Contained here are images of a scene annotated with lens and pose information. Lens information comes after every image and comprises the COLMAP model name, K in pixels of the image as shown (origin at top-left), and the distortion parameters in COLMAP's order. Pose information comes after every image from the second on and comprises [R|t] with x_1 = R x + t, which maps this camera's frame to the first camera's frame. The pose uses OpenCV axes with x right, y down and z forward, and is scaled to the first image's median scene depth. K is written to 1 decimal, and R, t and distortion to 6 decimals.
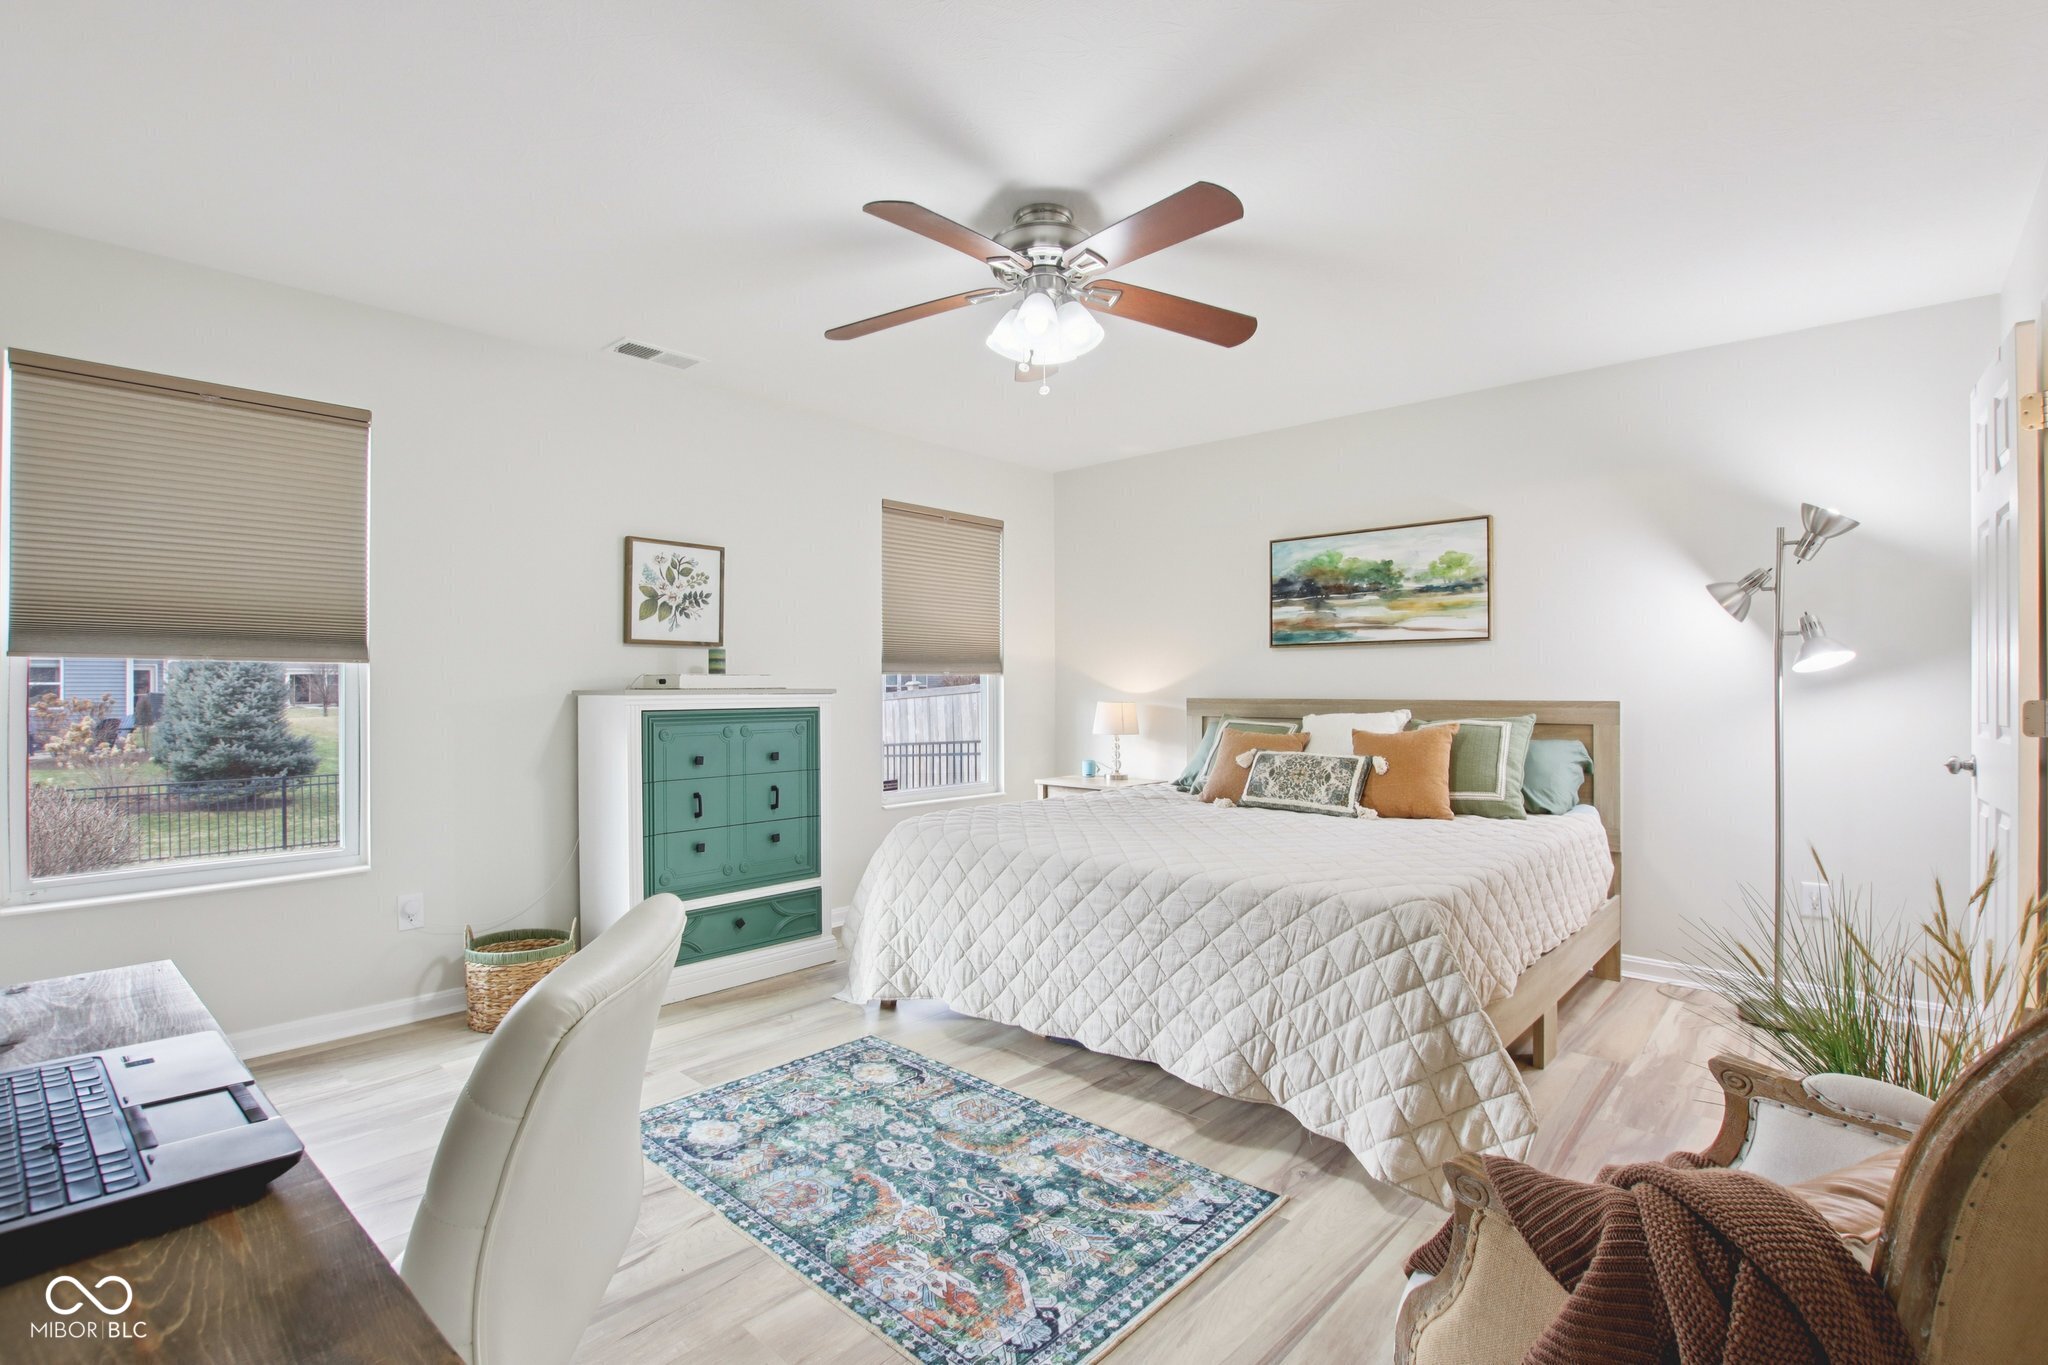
lens RADIAL K [[977.5, 0, 1024.0], [0, 977.5, 682.5], [0, 0, 1]] dist [-0.001842, -0.000274]
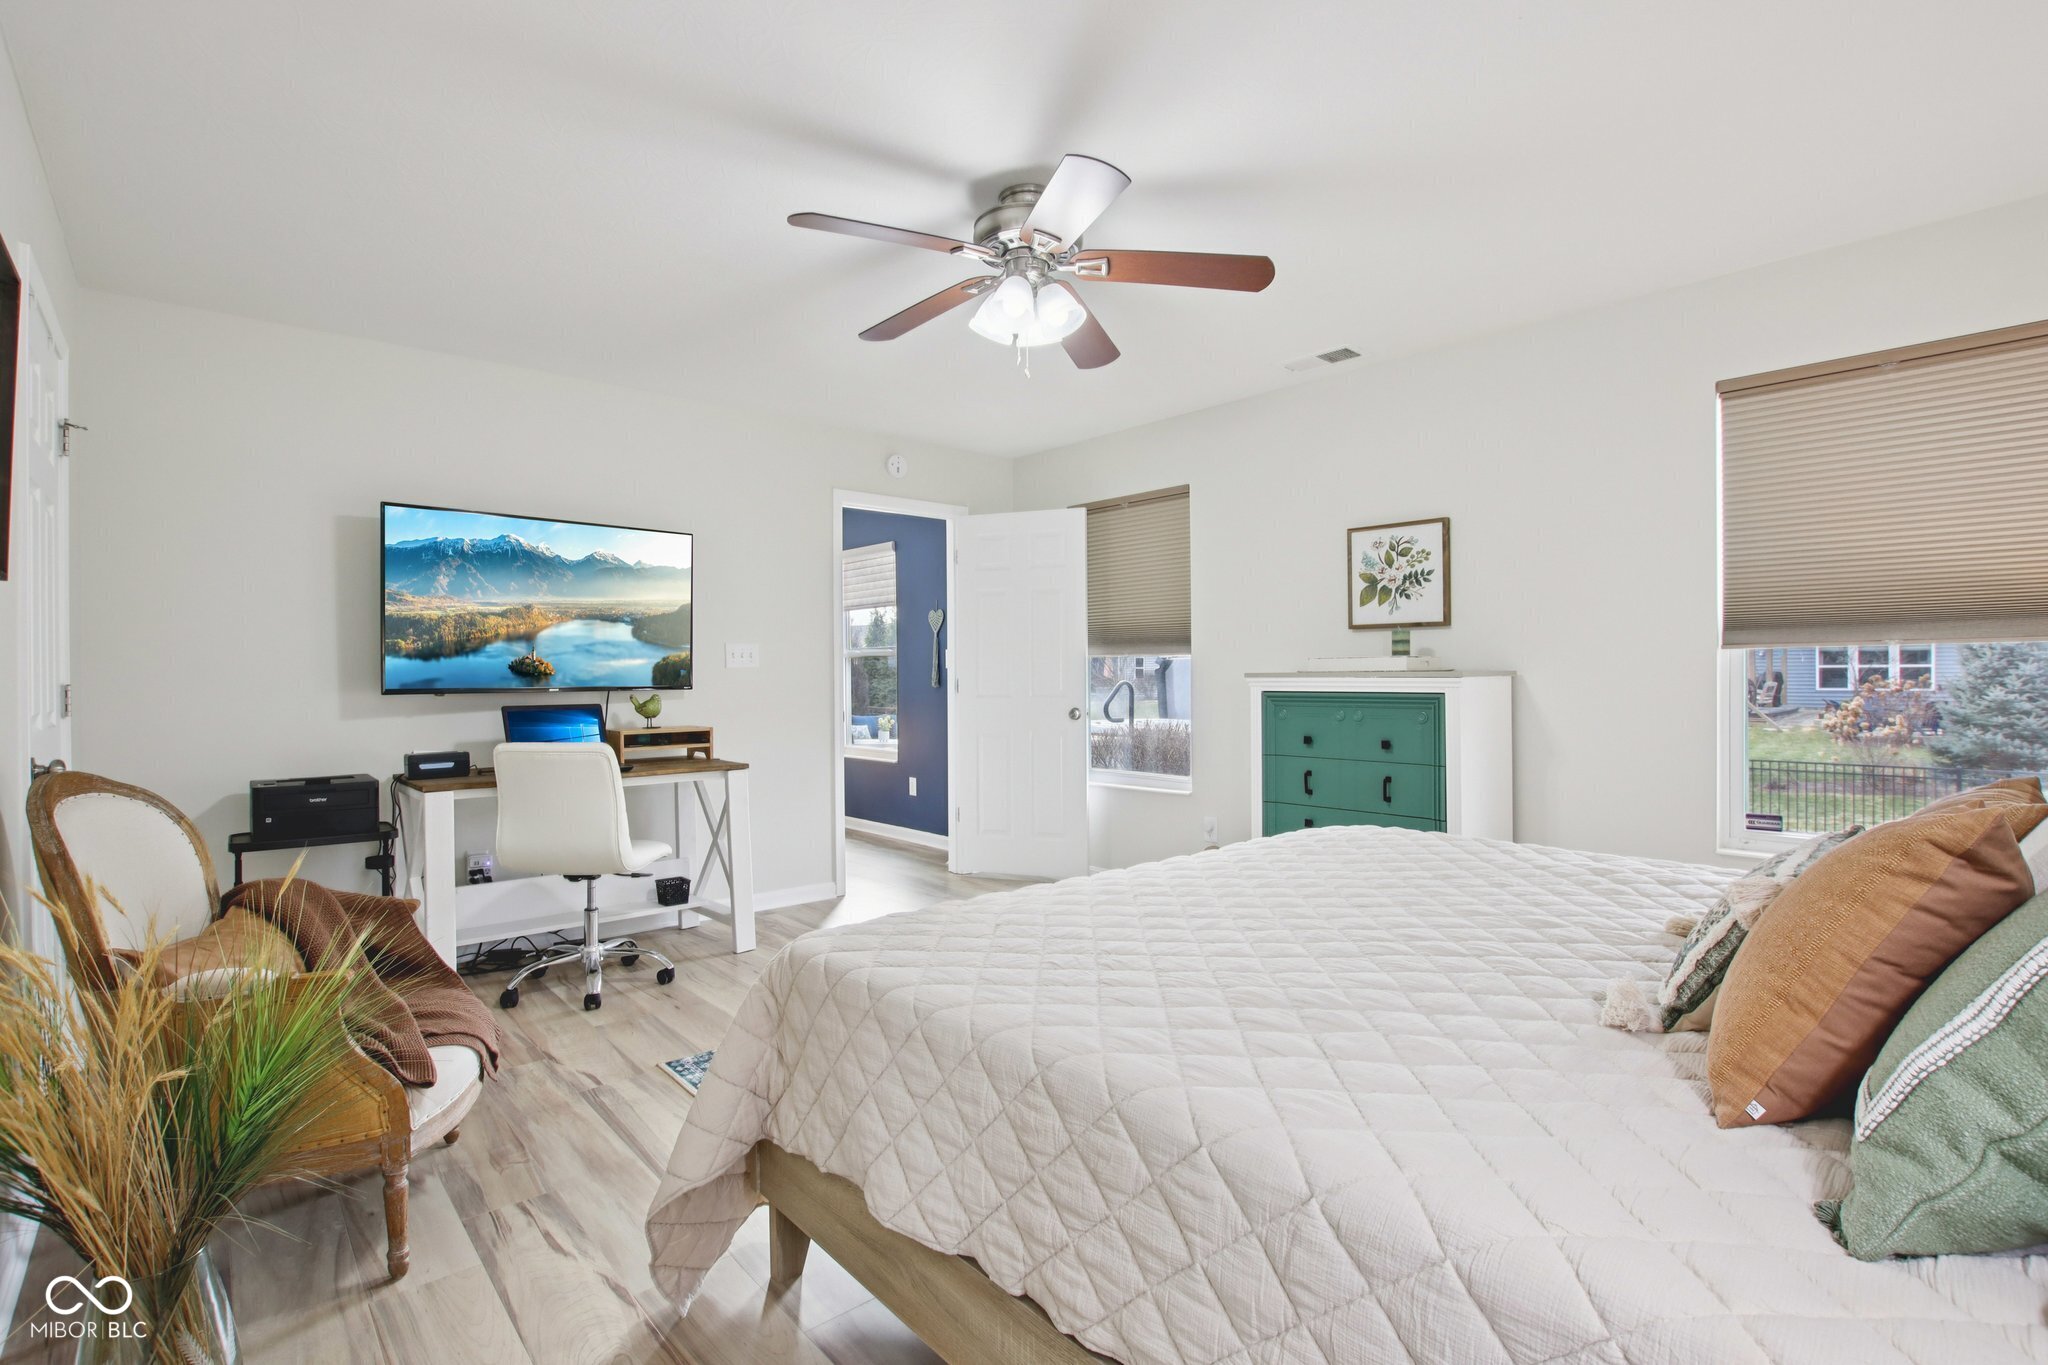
lens RADIAL K [[977.5, 0, 1024.0], [0, 977.5, 682.5], [0, 0, 1]] dist [-0.001842, -0.000274]
pose [[-0.115694, 0.011217, -0.993222, 0.669934], [0.007785, 0.999916, 0.010386, 0.004054], [0.993254, -0.006531, -0.115772, 0.735913]]
